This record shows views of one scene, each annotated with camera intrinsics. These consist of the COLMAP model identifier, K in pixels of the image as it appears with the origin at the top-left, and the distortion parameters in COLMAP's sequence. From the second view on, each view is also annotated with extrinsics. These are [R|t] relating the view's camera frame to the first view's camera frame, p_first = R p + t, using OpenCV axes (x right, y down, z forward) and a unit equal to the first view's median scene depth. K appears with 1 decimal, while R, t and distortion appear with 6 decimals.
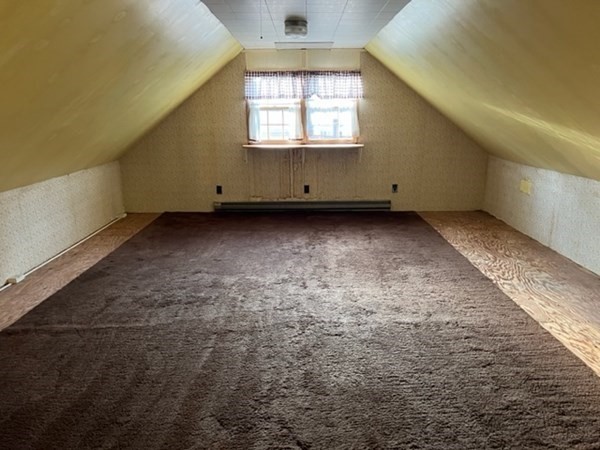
lens RADIAL K [[450.7, 0, 302.0], [0, 450.7, 225.2], [0, 0, 1]] dist [0.000635, -0.000007]
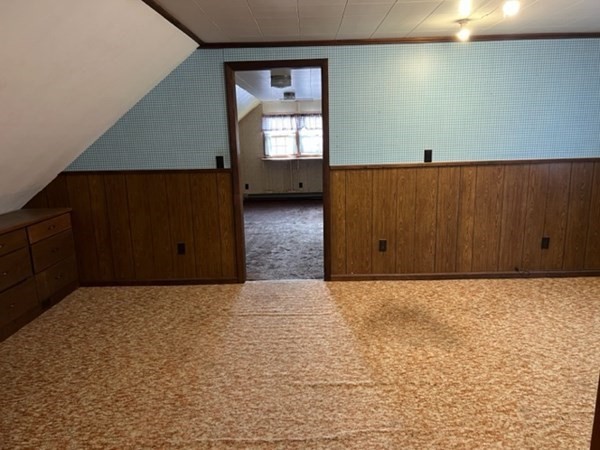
lens RADIAL K [[450.7, 0, 299.2], [0, 450.7, 224.3], [0, 0, 1]] dist [0.000635, -0.000007]
pose [[0.999403, -0.015826, -0.030703, 0.055738], [0.014110, 0.998369, -0.055322, 0.159363], [0.031528, 0.054855, 0.997996, -0.644895]]
